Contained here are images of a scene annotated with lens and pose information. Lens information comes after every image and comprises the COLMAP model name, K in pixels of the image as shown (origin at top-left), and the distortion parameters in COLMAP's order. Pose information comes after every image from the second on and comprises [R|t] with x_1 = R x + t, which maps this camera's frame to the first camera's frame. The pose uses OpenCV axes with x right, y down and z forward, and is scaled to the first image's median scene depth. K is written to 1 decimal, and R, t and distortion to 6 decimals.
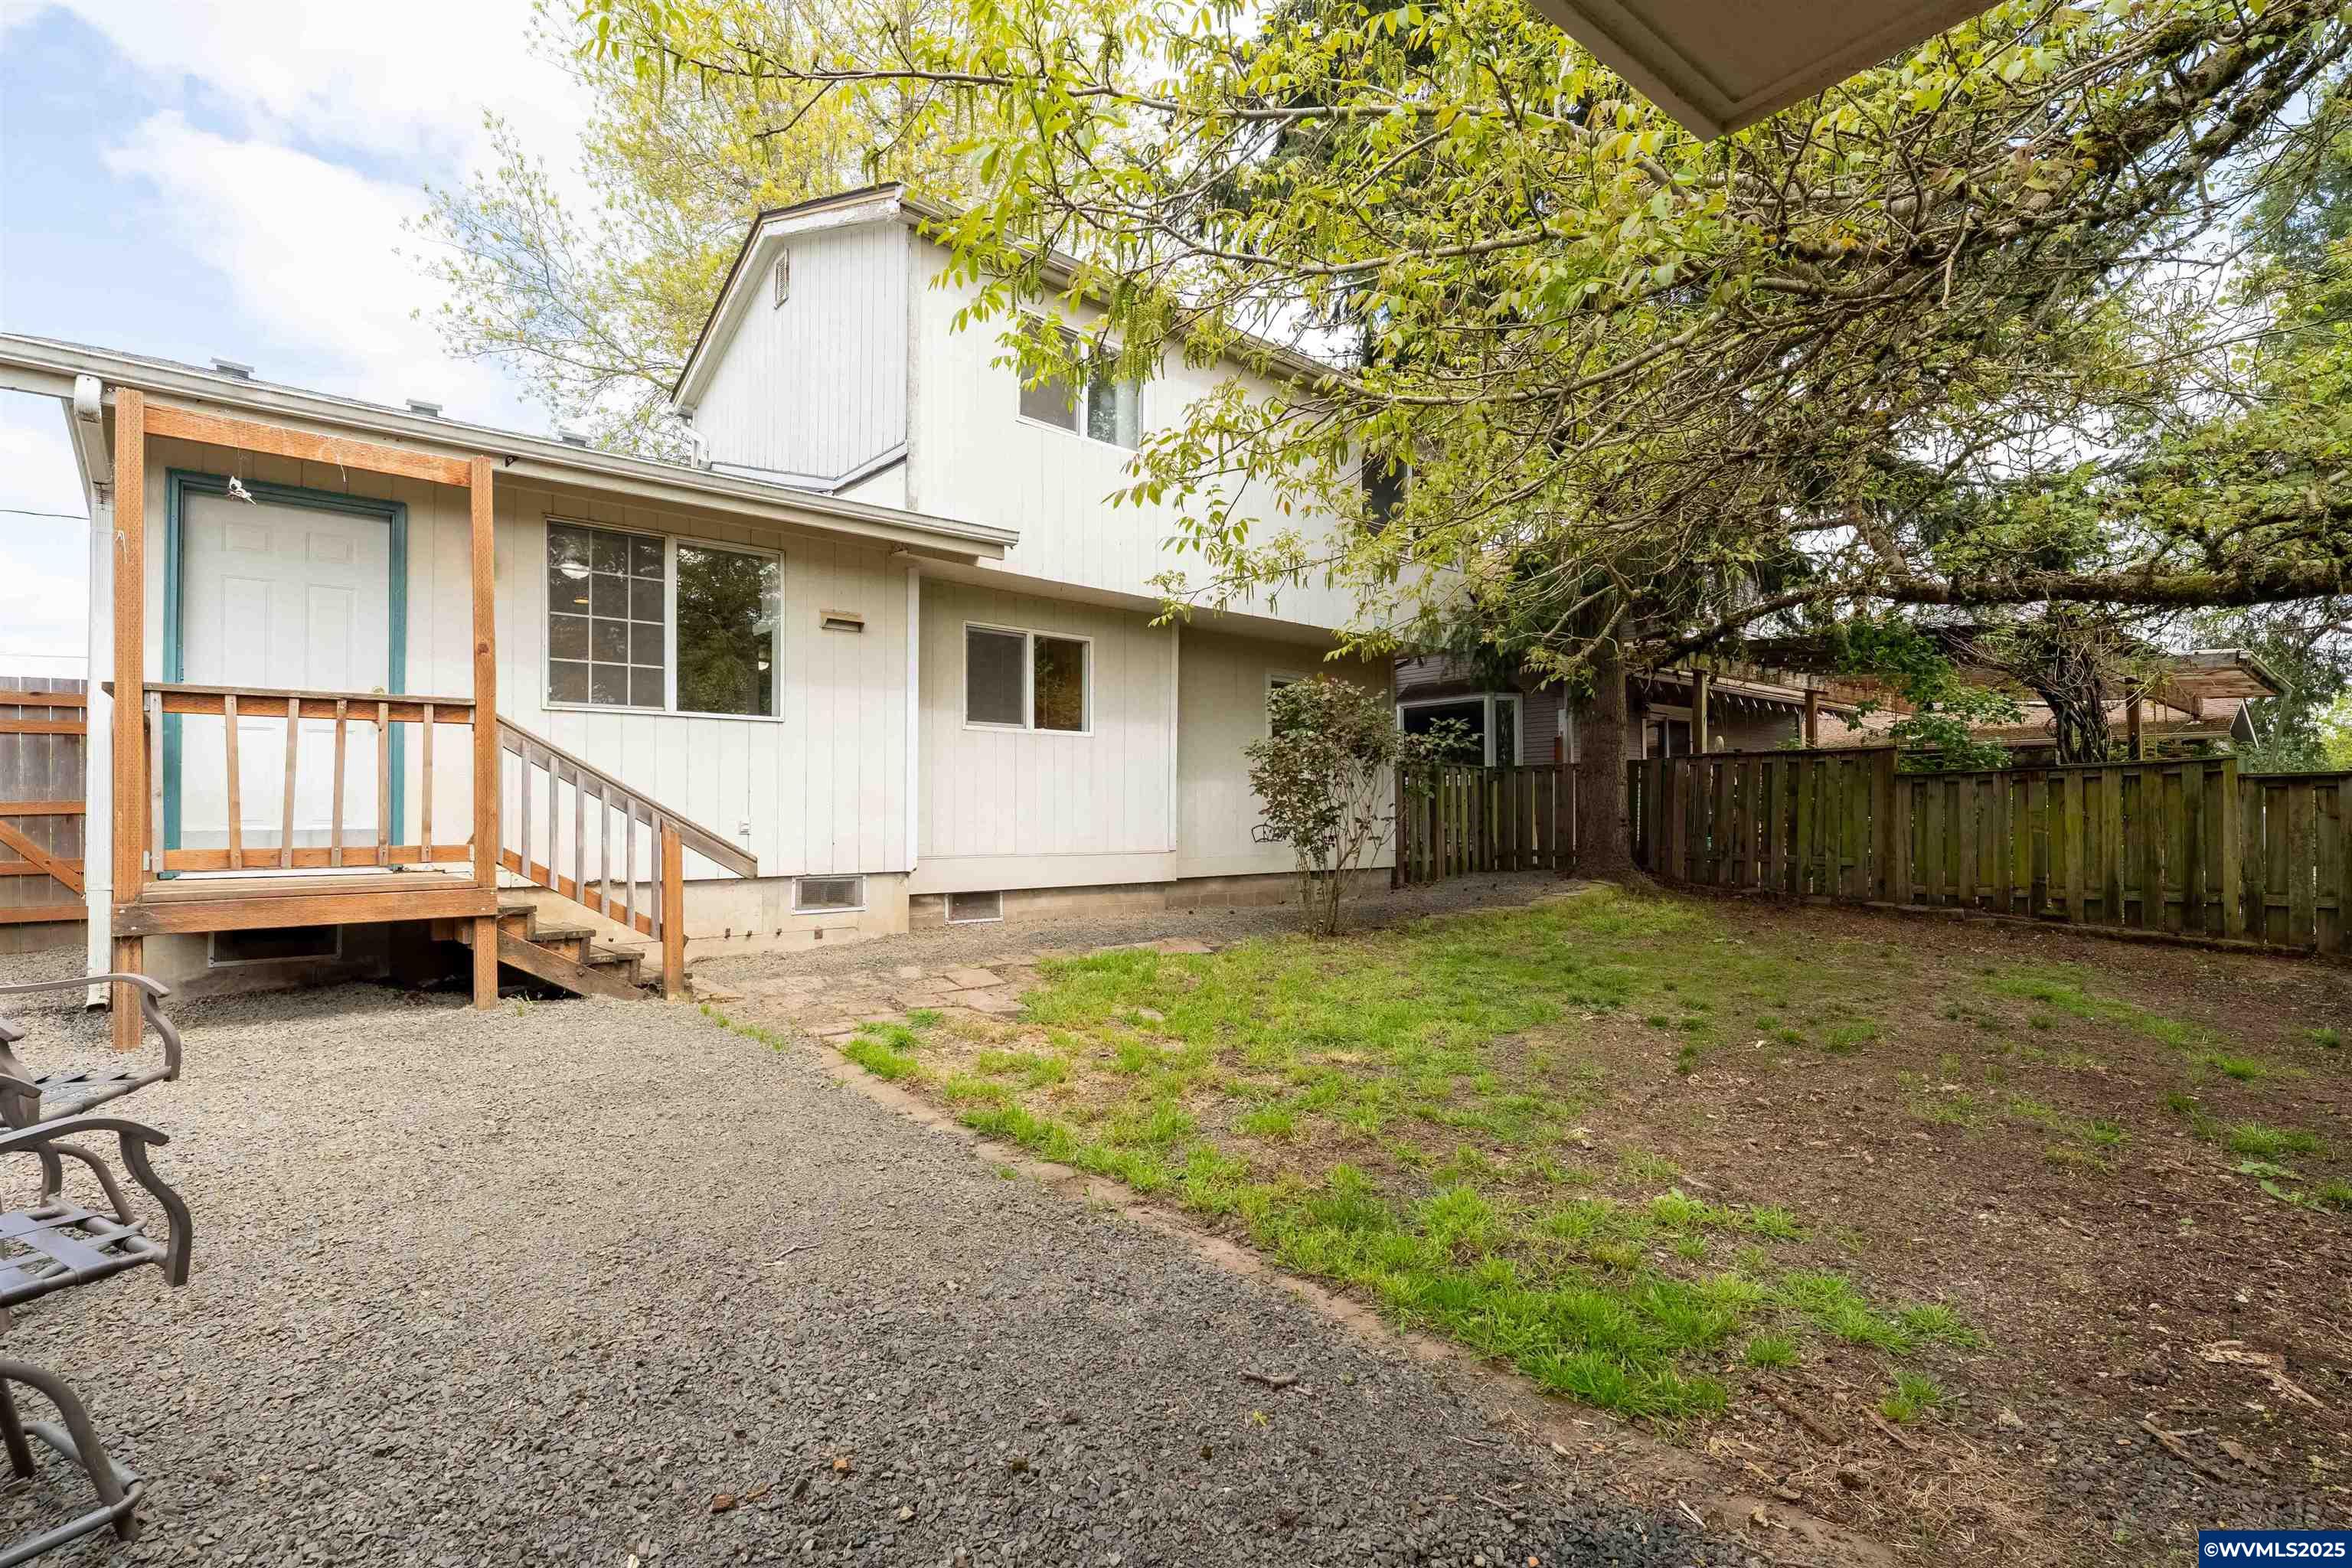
lens RADIAL K [[1049.2, 0, 1177.4], [0, 1049.2, 790.9], [0, 0, 1]] dist [-0.005676, -0.000185]
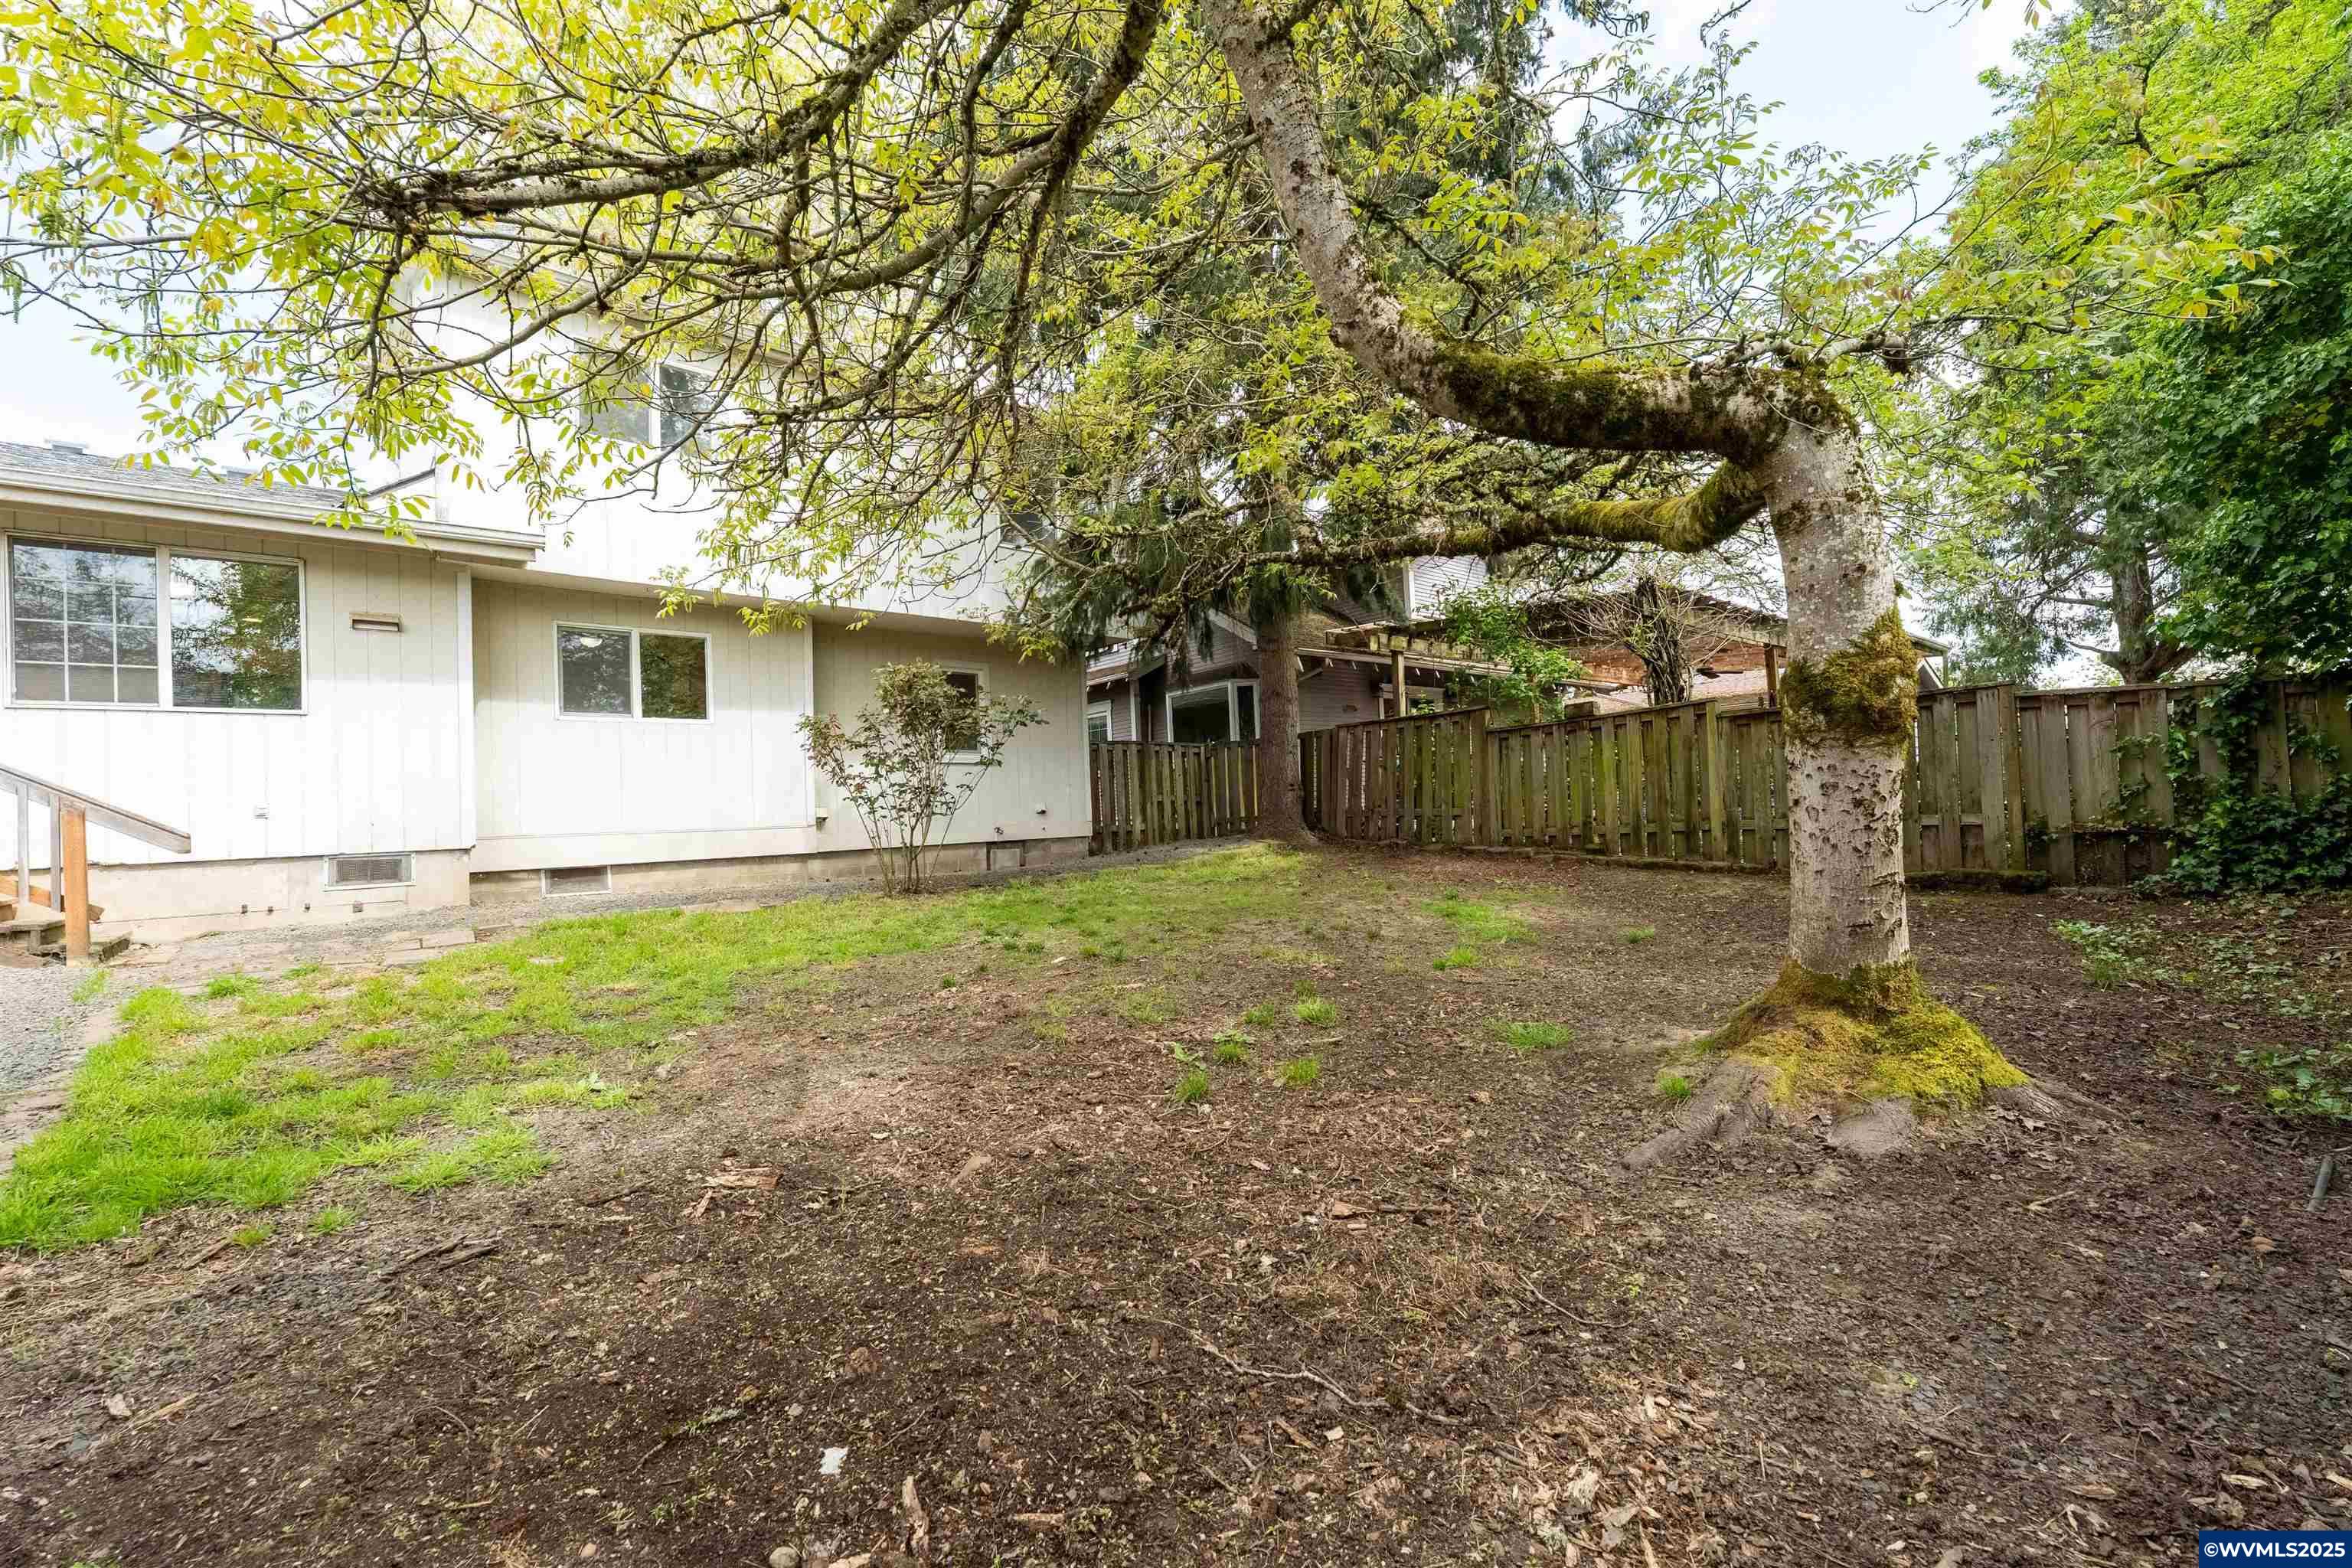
lens RADIAL K [[946.3, 0, 1175.7], [0, 946.3, 782.2], [0, 0, 1]] dist [0.004226, 0.000172]
pose [[0.998942, -0.041778, 0.019213, 0.402487], [0.041932, 0.999091, -0.007654, 0.039568], [-0.018876, 0.008451, 0.999786, -0.006011]]
